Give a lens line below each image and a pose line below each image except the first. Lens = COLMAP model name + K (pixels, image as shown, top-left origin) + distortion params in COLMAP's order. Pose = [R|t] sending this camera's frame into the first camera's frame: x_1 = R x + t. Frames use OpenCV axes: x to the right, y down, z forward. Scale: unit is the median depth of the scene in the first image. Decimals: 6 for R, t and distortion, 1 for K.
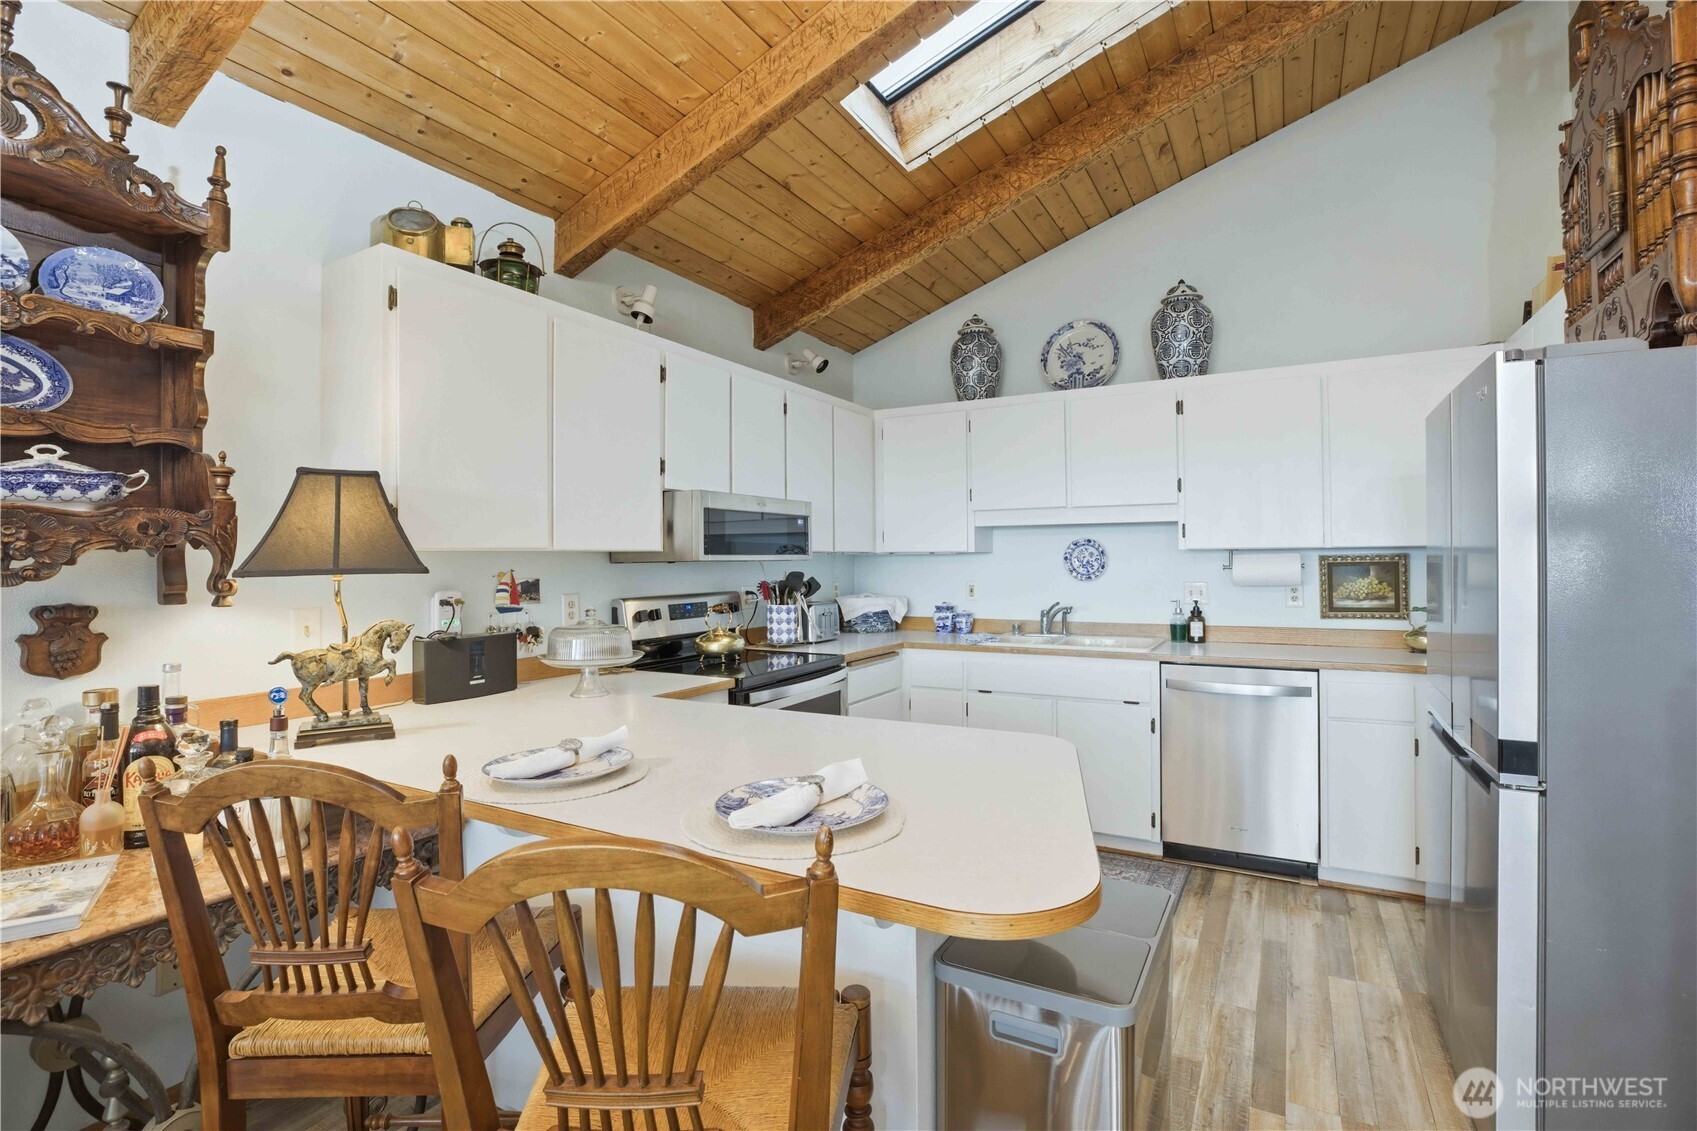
lens RADIAL K [[787.8, 0, 853.9], [0, 787.8, 561.3], [0, 0, 1]] dist [-0.028883, 0.002465]
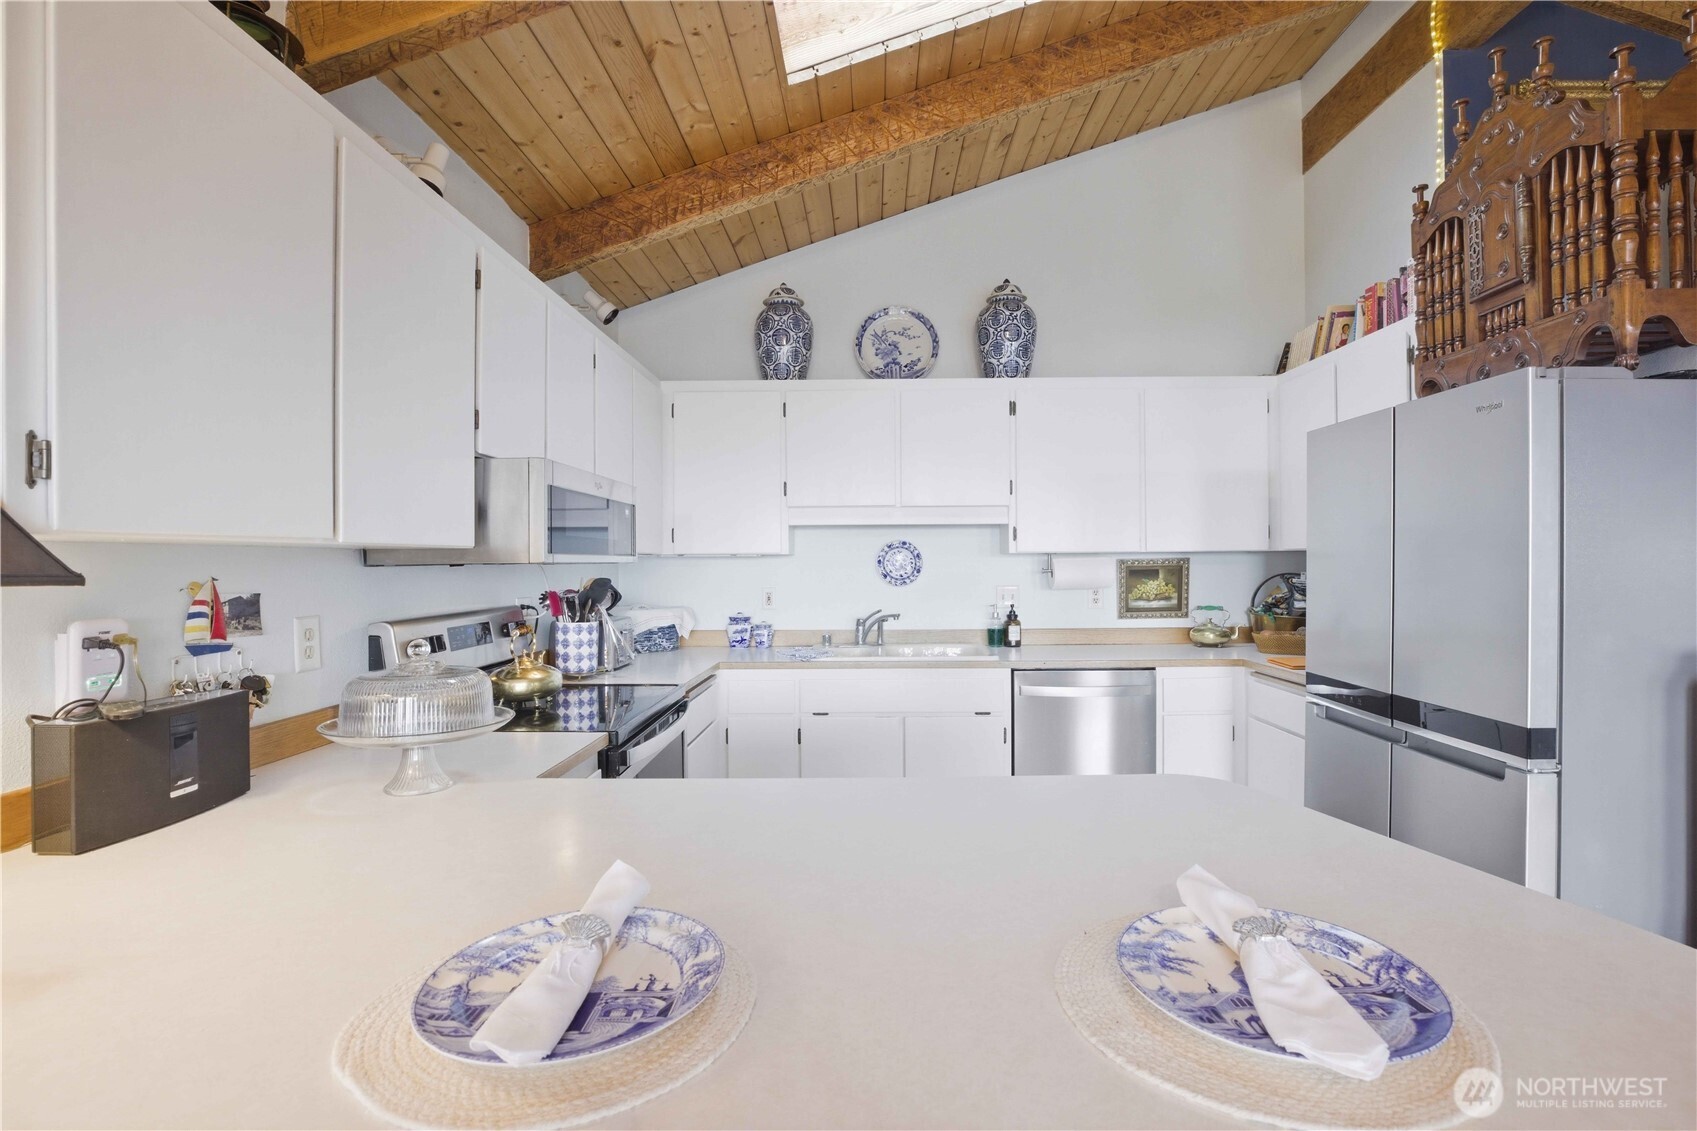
lens RADIAL K [[787.8, 0, 849.3], [0, 787.8, 568.0], [0, 0, 1]] dist [-0.028883, 0.002465]
pose [[0.881665, -0.000713, 0.471875, -0.229242], [-0.000163, 0.999998, 0.001815, 0.002195], [-0.471876, -0.001677, 0.881663, 0.228272]]
